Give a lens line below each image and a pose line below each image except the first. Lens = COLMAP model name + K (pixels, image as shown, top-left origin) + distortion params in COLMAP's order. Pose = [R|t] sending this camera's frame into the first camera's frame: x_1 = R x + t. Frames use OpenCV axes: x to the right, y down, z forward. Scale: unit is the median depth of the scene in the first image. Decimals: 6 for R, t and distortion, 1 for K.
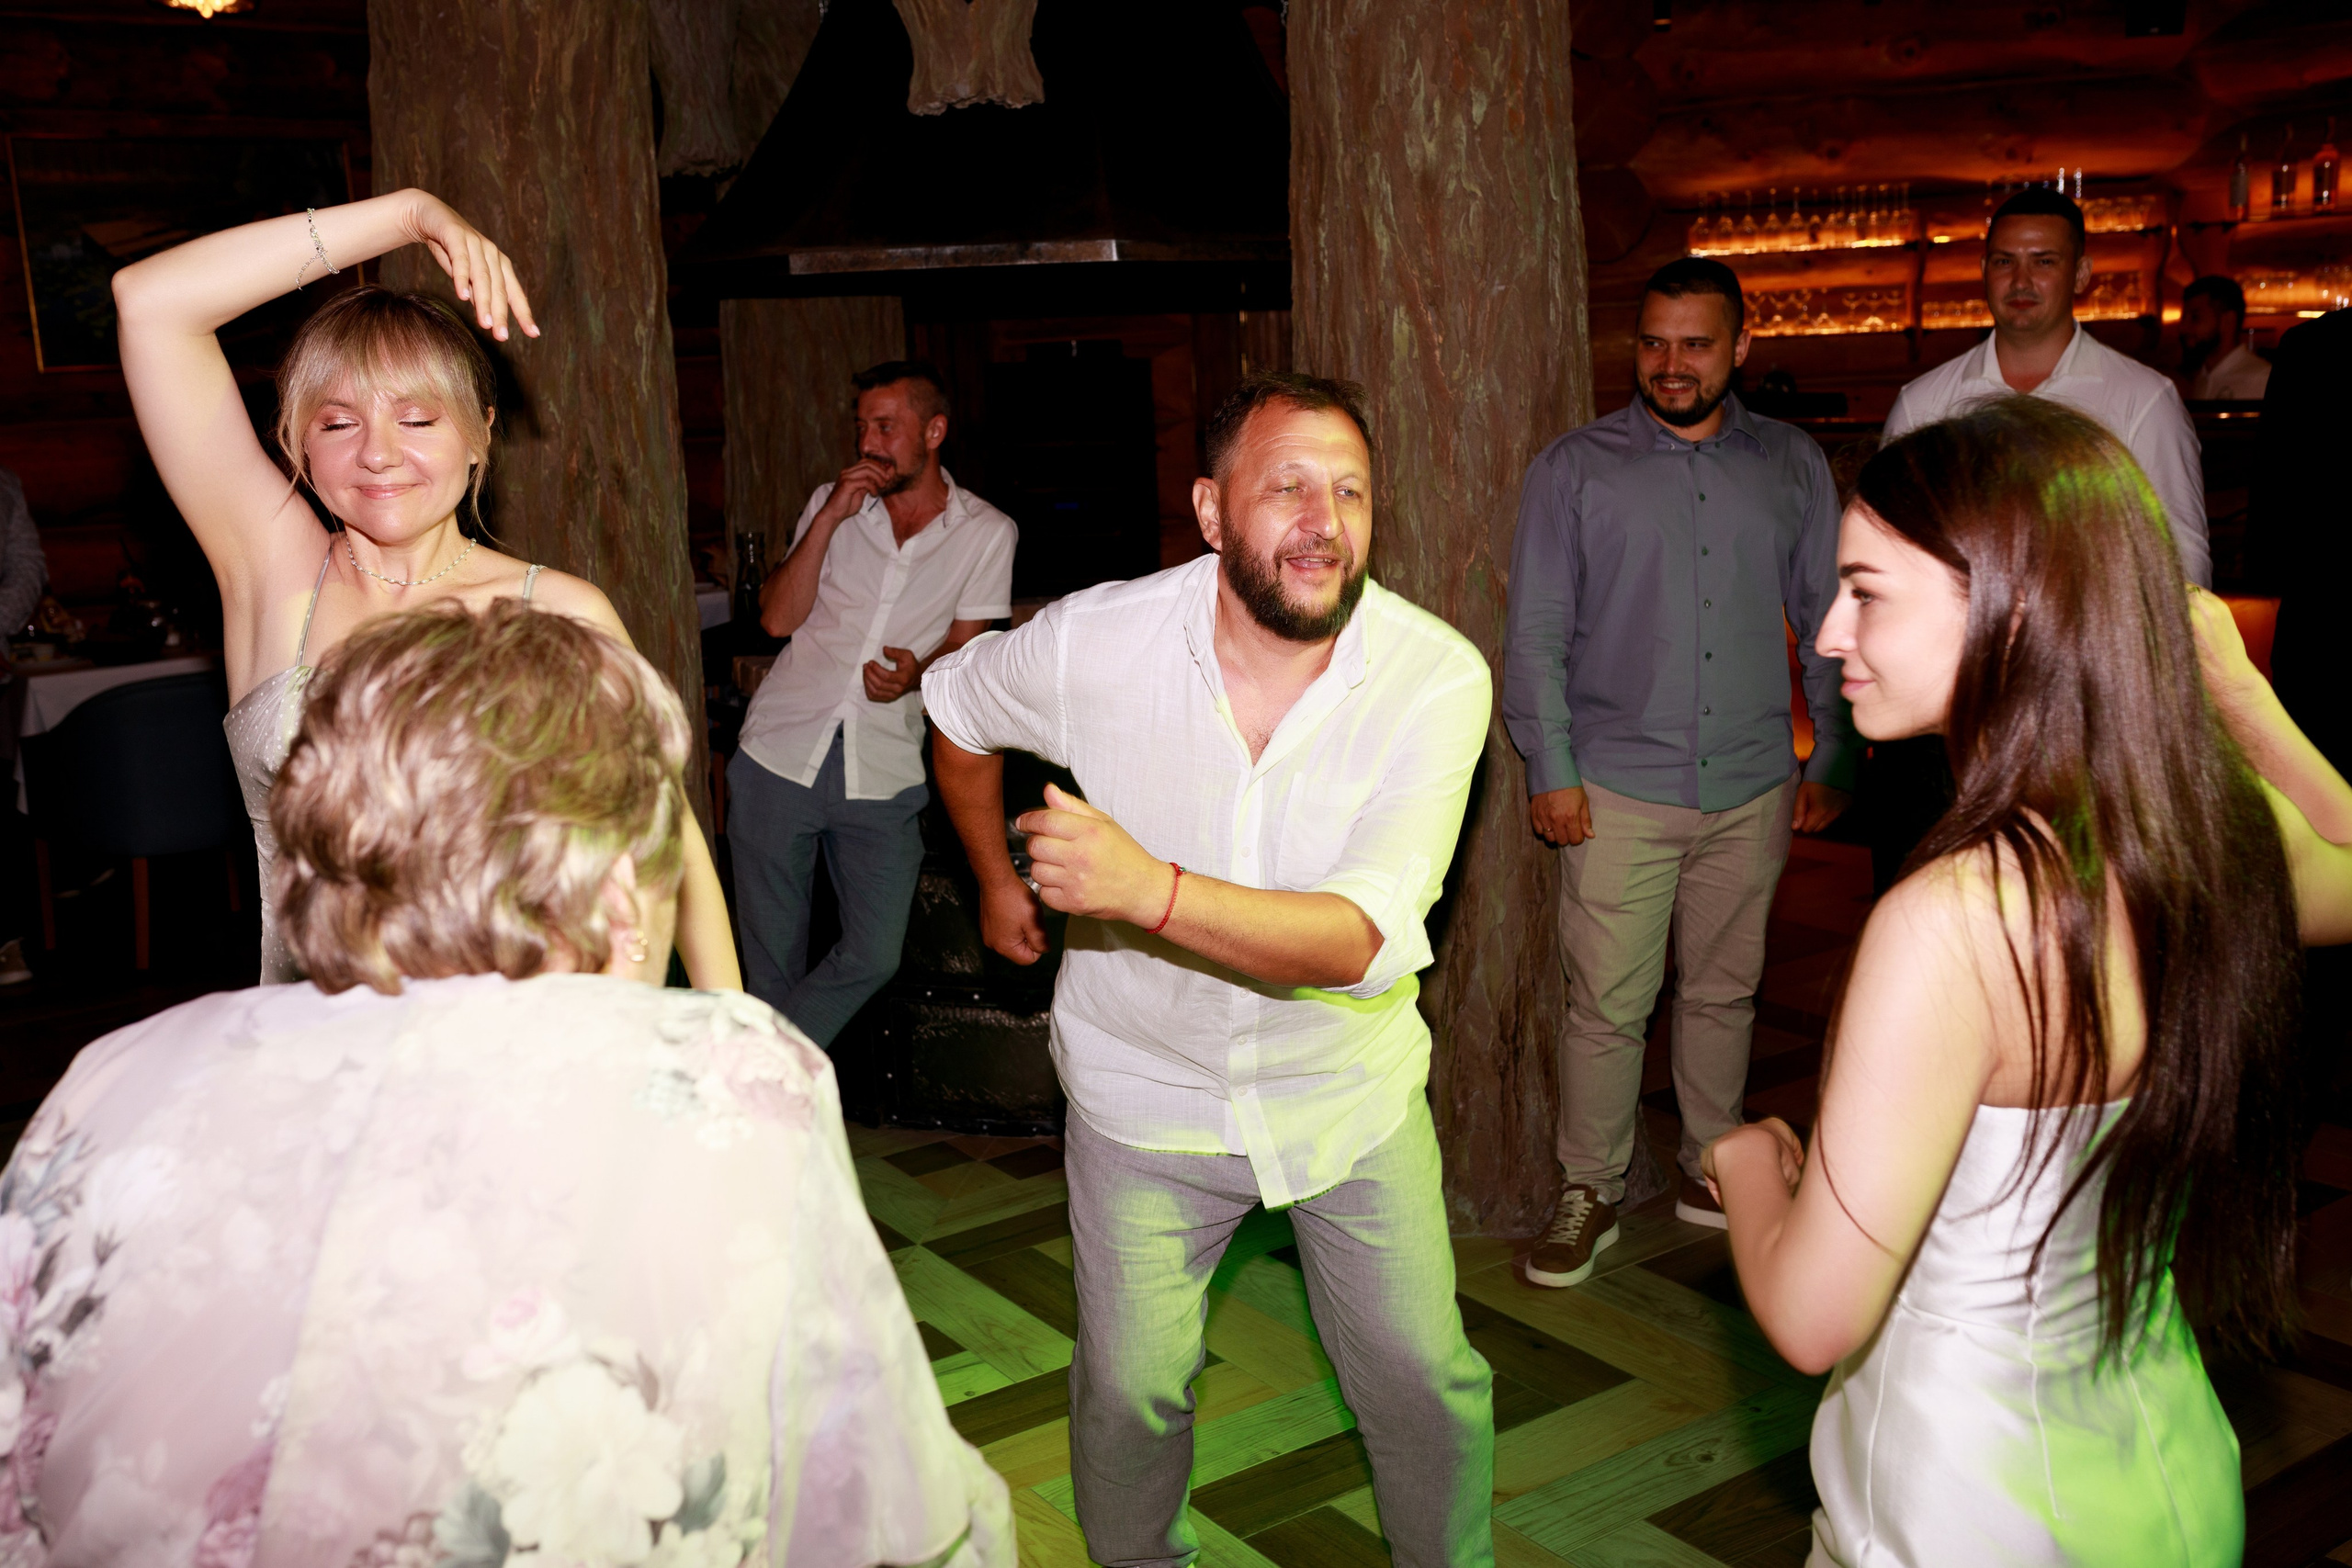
lens RADIAL K [[2301.5, 0, 1174.5], [0, 2301.5, 777.9], [0, 0, 1]] dist [0.030313, 0.000000]
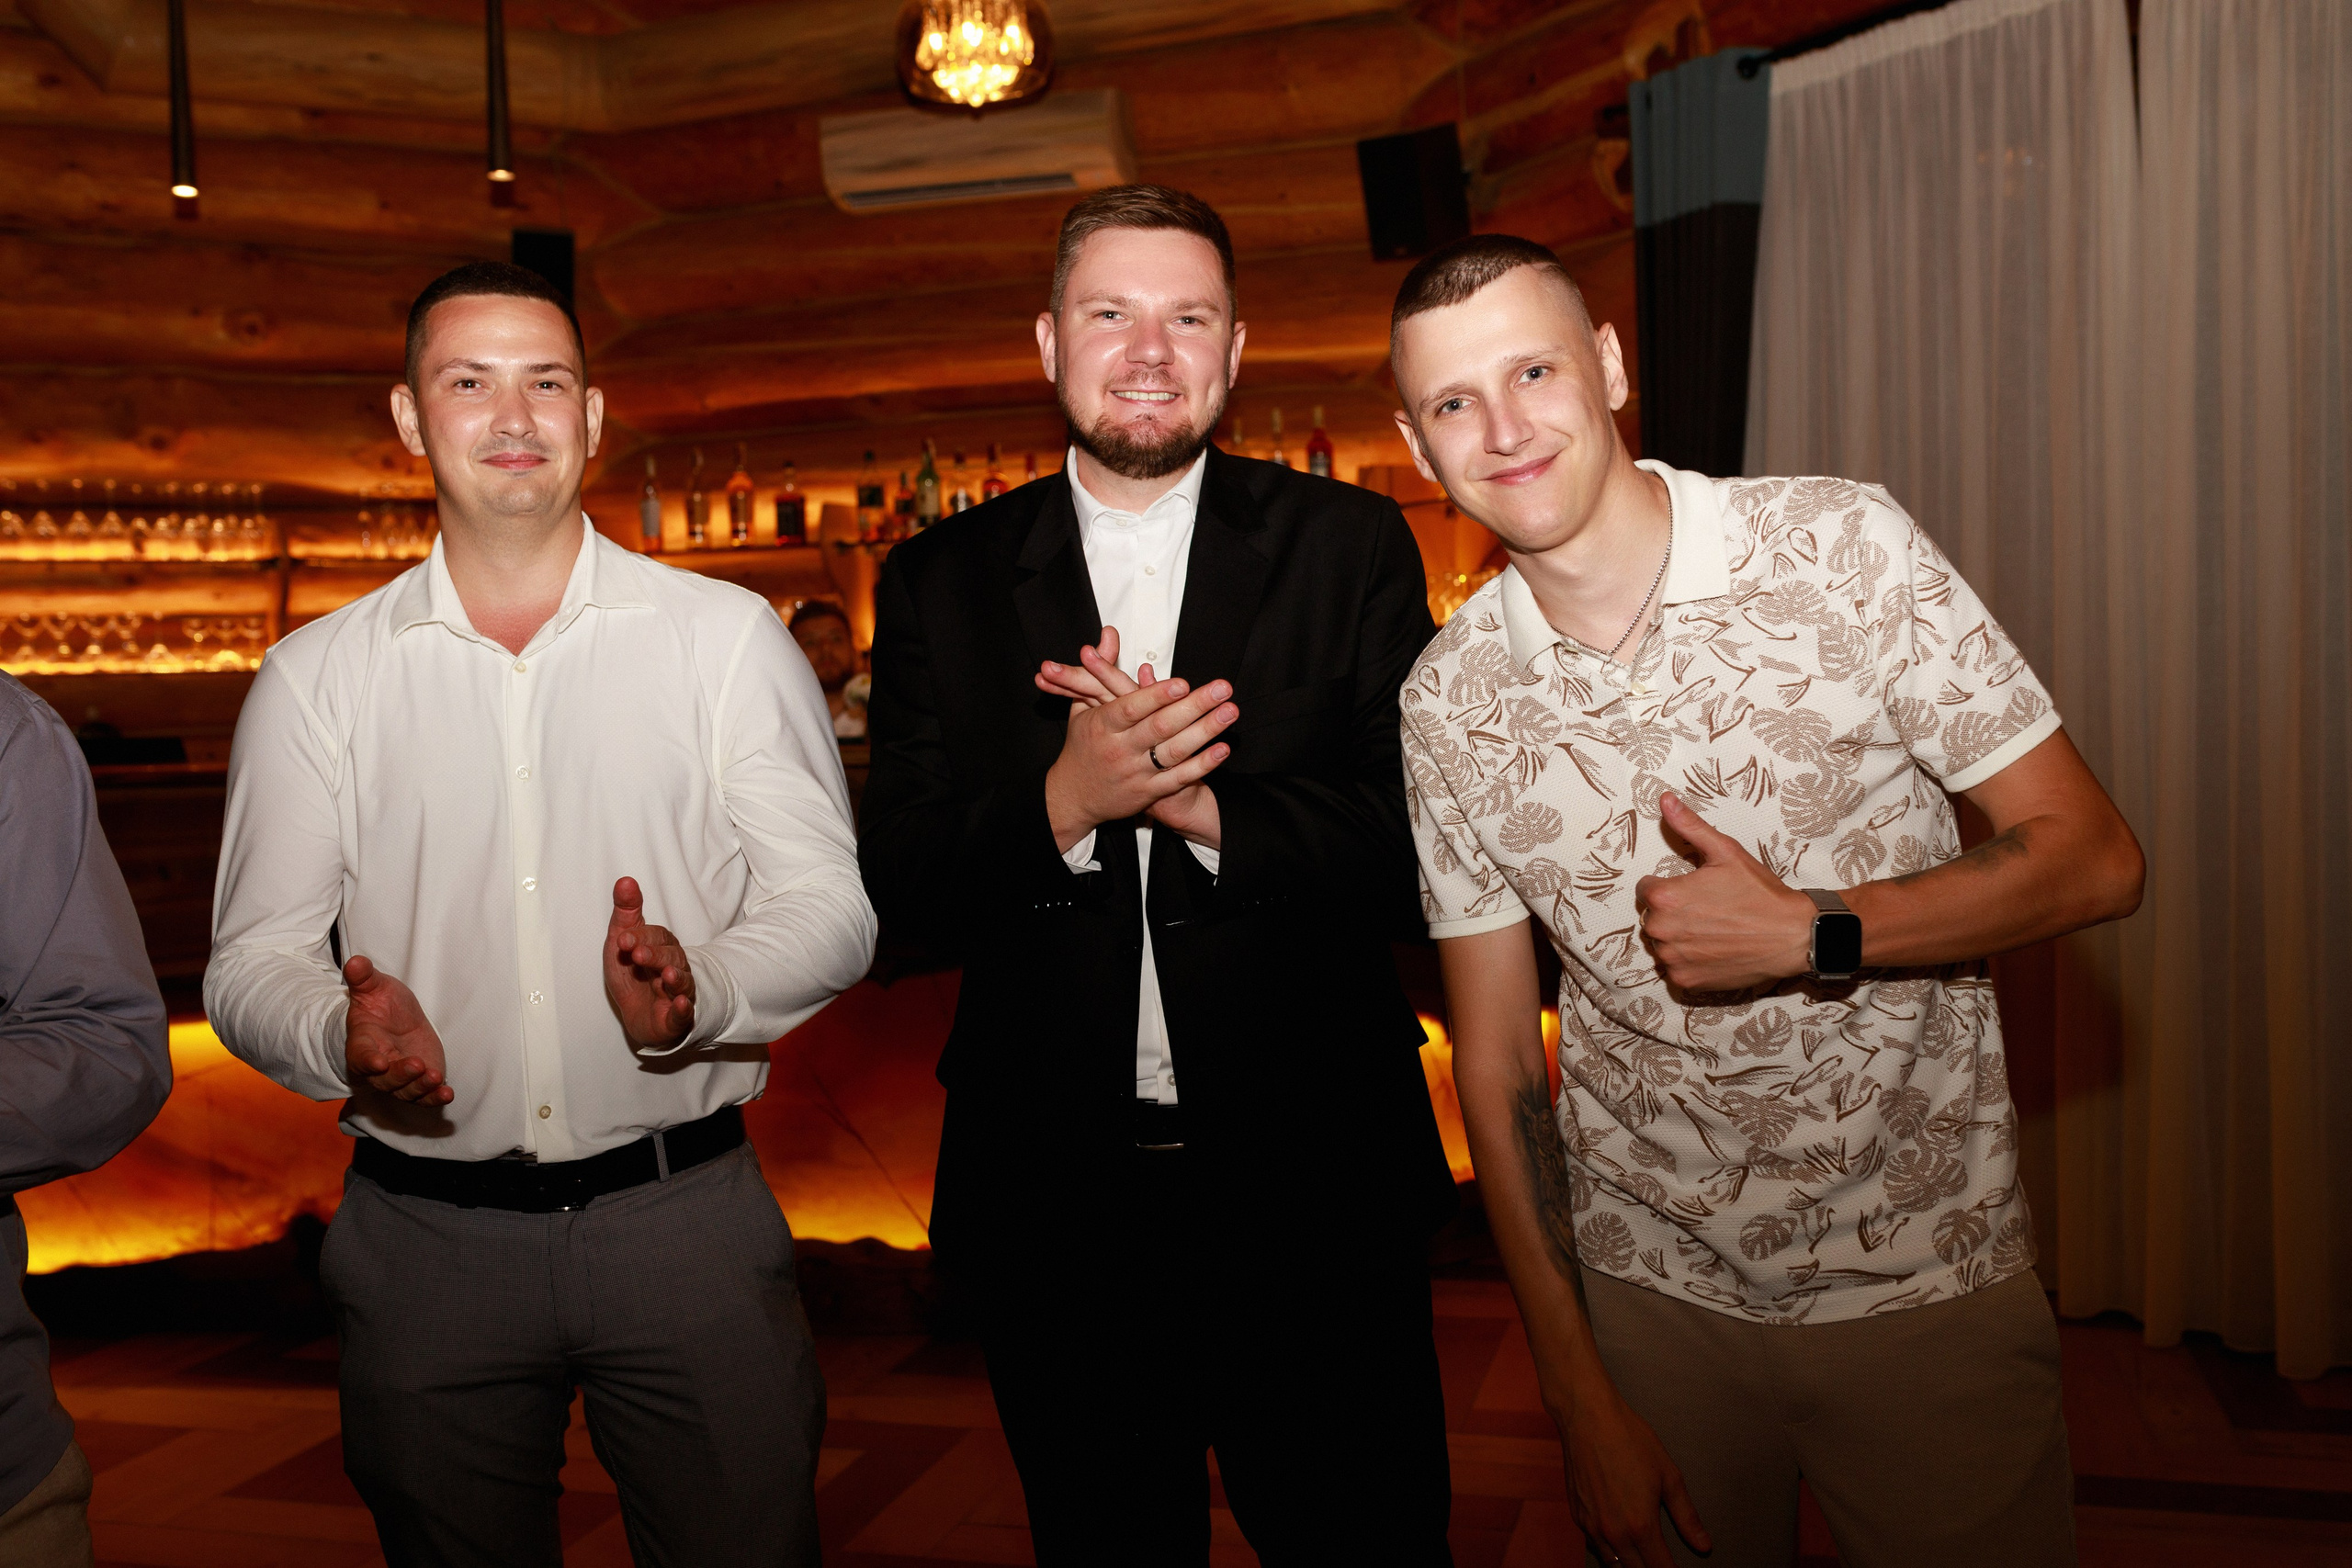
lens RADIAL K [[2301.5, 0, 1164.0], [0, 2301.5, 781.2], [0, 0, 1]] dist [0.030313, 0.000000]
pose [[0.784458, -0.005218, 0.620161, 0.067508], [0.107900, 0.985863, -0.128190, -0.022804], [-0.610724, 0.167475, 0.773930, 0.213916]]
